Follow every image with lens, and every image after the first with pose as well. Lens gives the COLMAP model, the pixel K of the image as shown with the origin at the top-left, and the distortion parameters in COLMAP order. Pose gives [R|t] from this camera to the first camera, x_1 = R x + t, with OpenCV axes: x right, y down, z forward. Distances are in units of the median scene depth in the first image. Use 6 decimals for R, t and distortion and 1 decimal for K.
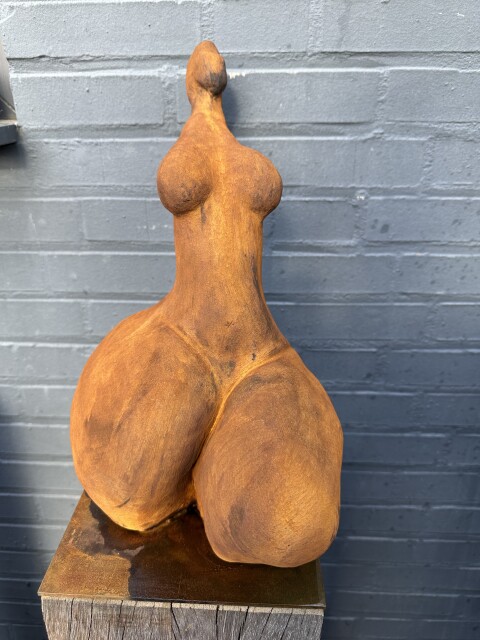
lens RADIAL K [[453.6, 0, 239.9], [0, 453.6, 324.9], [0, 0, 1]] dist [-0.005290, -0.003161]
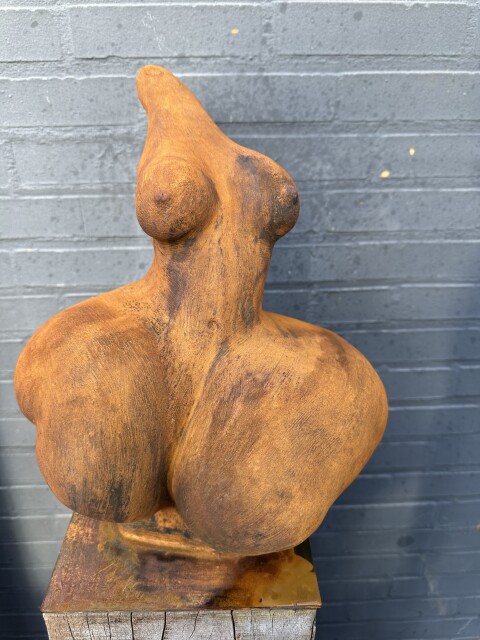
lens RADIAL K [[453.6, 0, 239.9], [0, 453.6, 315.0], [0, 0, 1]] dist [-0.005290, -0.003161]
pose [[0.998670, -0.035462, 0.037430, 0.847321], [0.034785, 0.999222, 0.018585, -0.006063], [-0.038060, -0.017259, 0.999126, -0.085193]]
